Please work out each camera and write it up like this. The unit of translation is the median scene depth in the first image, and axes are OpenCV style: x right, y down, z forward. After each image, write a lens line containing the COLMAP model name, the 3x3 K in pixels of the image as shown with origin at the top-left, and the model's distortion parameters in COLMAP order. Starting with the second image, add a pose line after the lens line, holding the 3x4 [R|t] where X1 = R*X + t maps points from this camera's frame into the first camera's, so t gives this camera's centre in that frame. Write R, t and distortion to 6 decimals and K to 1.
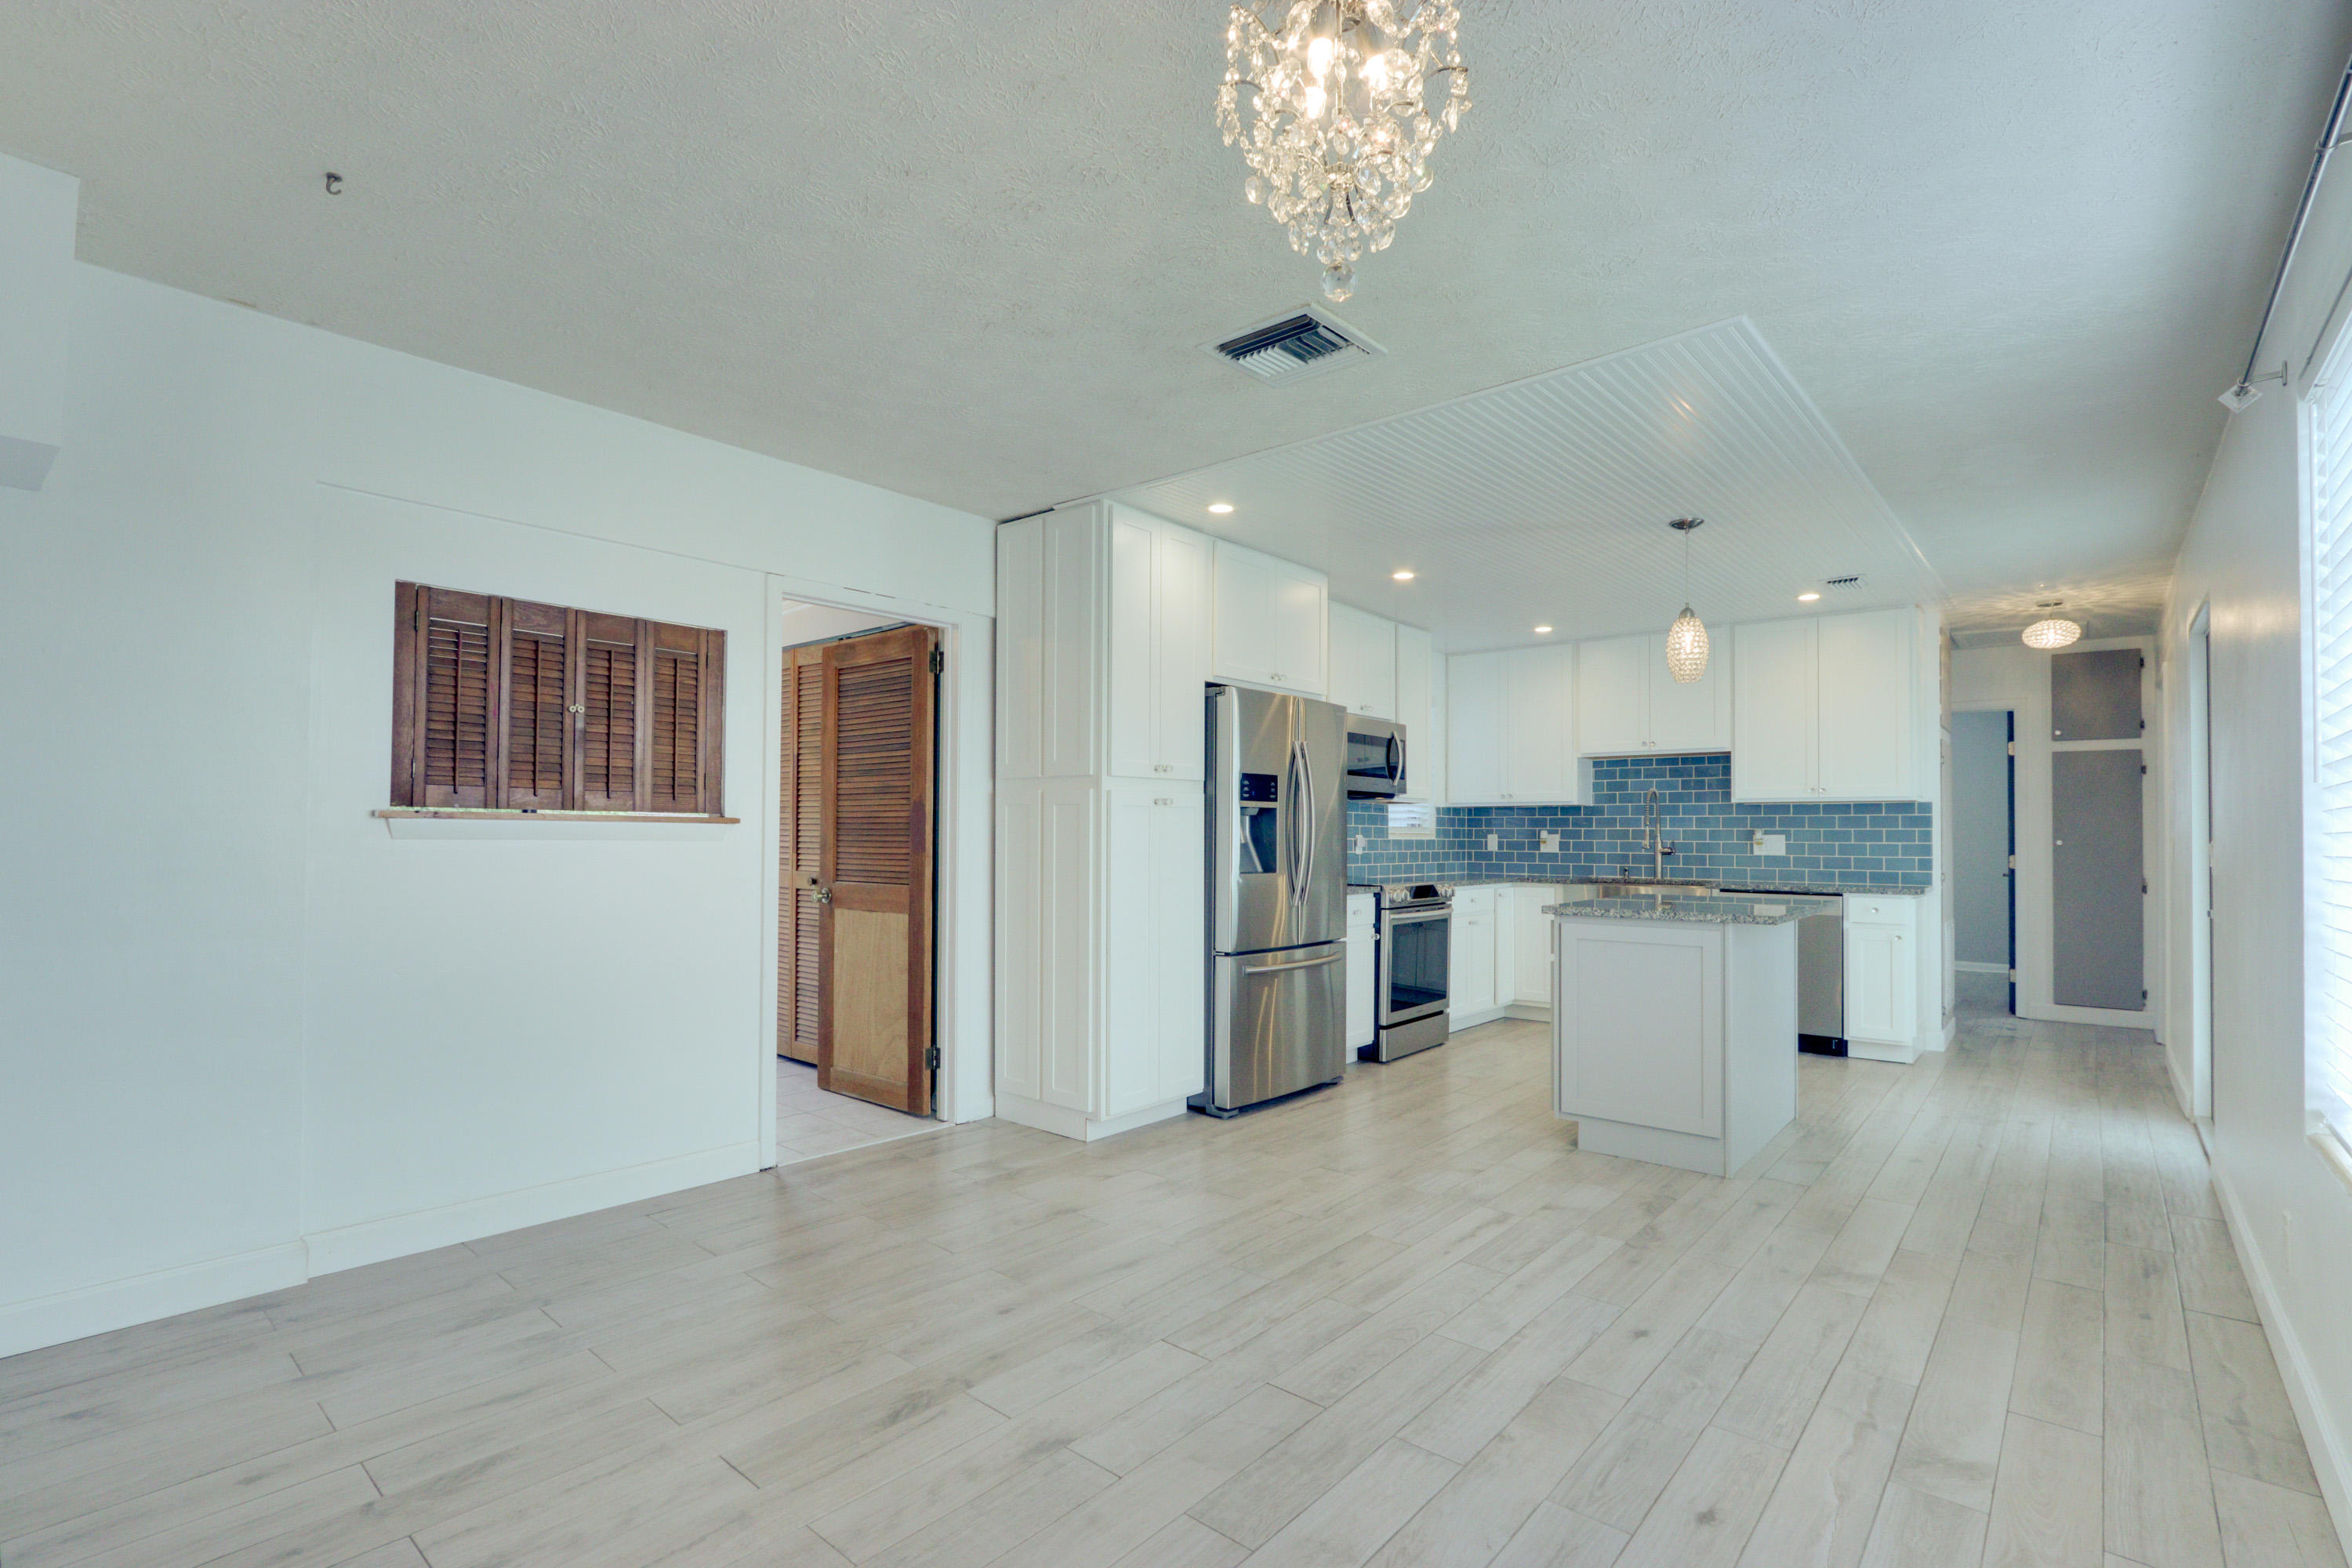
lens RADIAL K [[1083.6, 0, 1174.7], [0, 1083.6, 813.9], [0, 0, 1]] dist [-0.022672, 0.006140]
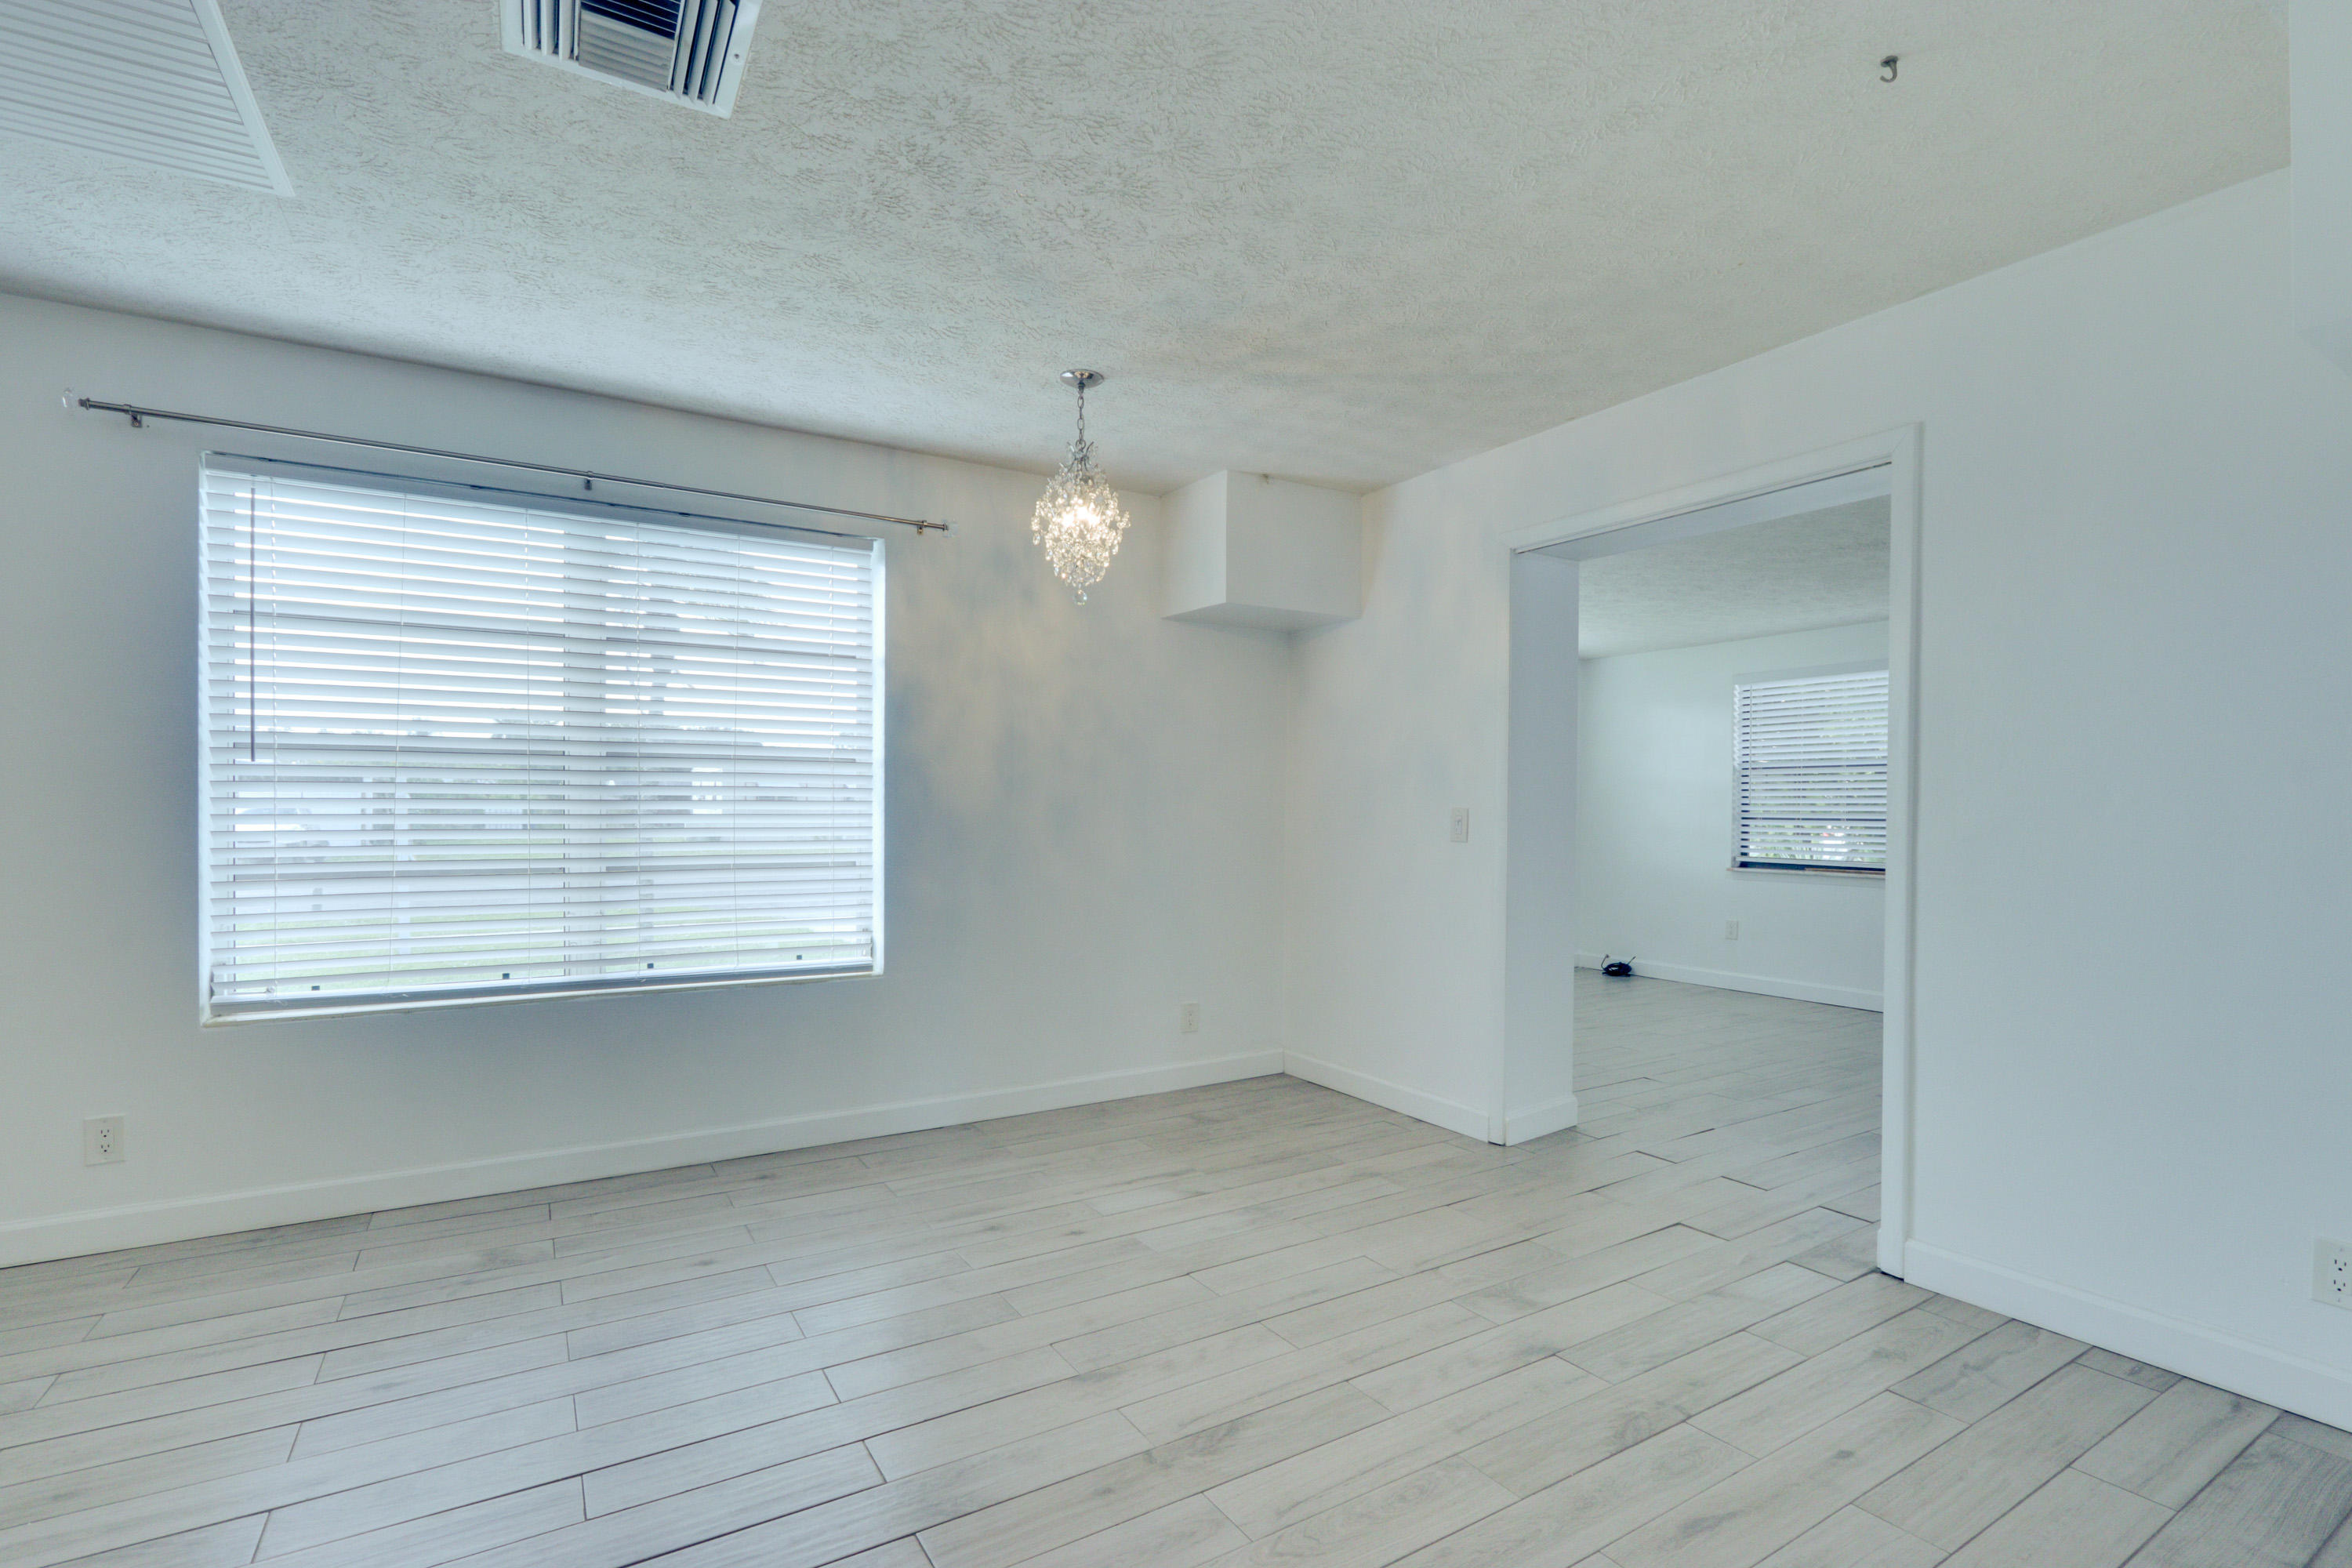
lens RADIAL K [[1083.6, 0, 1174.7], [0, 1083.6, 813.9], [0, 0, 1]] dist [-0.022672, 0.006140]
pose [[-0.953502, -0.014192, 0.301051, -0.233539], [-0.017469, 0.999814, -0.008196, 0.013327], [-0.300878, -0.013074, -0.953573, 0.917941]]
